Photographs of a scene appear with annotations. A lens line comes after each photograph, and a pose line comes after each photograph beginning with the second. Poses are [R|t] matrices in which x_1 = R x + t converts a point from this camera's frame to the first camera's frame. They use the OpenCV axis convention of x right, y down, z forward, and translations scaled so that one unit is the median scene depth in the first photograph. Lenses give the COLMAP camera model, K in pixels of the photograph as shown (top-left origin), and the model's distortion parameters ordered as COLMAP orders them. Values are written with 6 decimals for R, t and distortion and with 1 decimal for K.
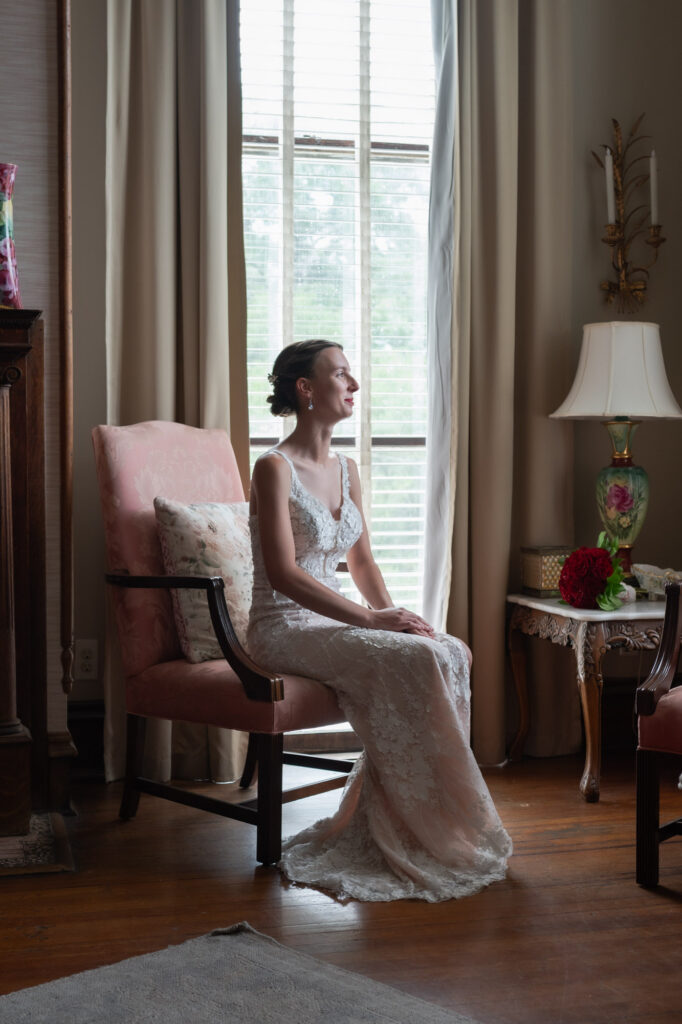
lens RADIAL K [[1630.3, 0, 341.0], [0, 1630.3, 512.0], [0, 0, 1]] dist [-0.000798, -0.066312]
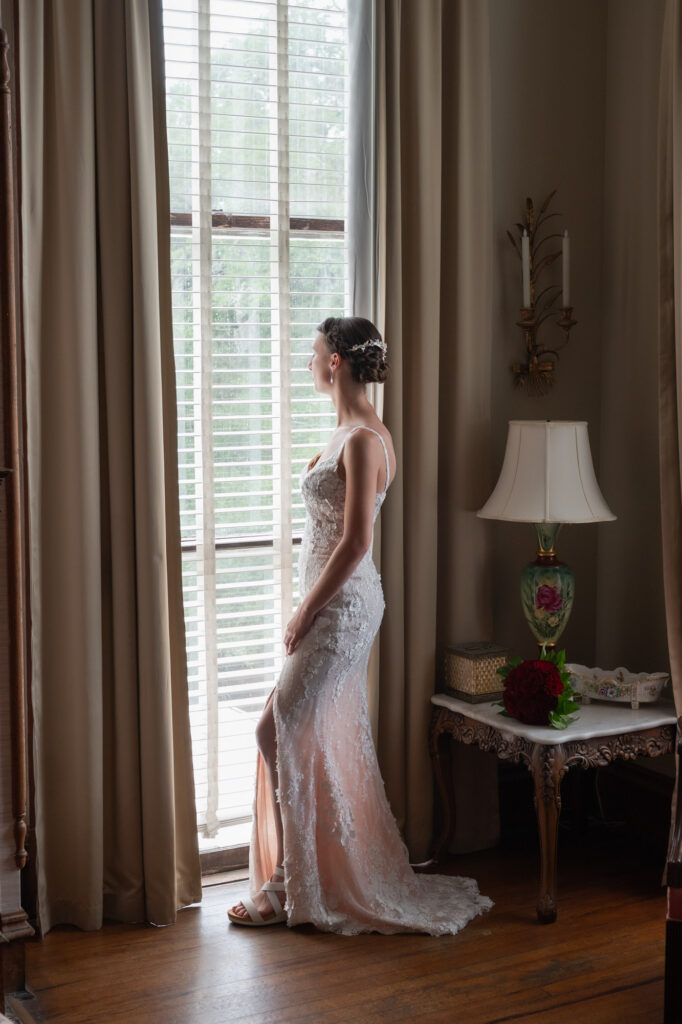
lens RADIAL K [[1630.3, 0, 341.0], [0, 1630.3, 512.0], [0, 0, 1]] dist [-0.000798, -0.066312]
pose [[0.968511, -0.030096, 0.247146, -0.189401], [0.008737, 0.996164, 0.087069, -0.145287], [-0.248818, -0.082168, 0.965059, 0.085861]]
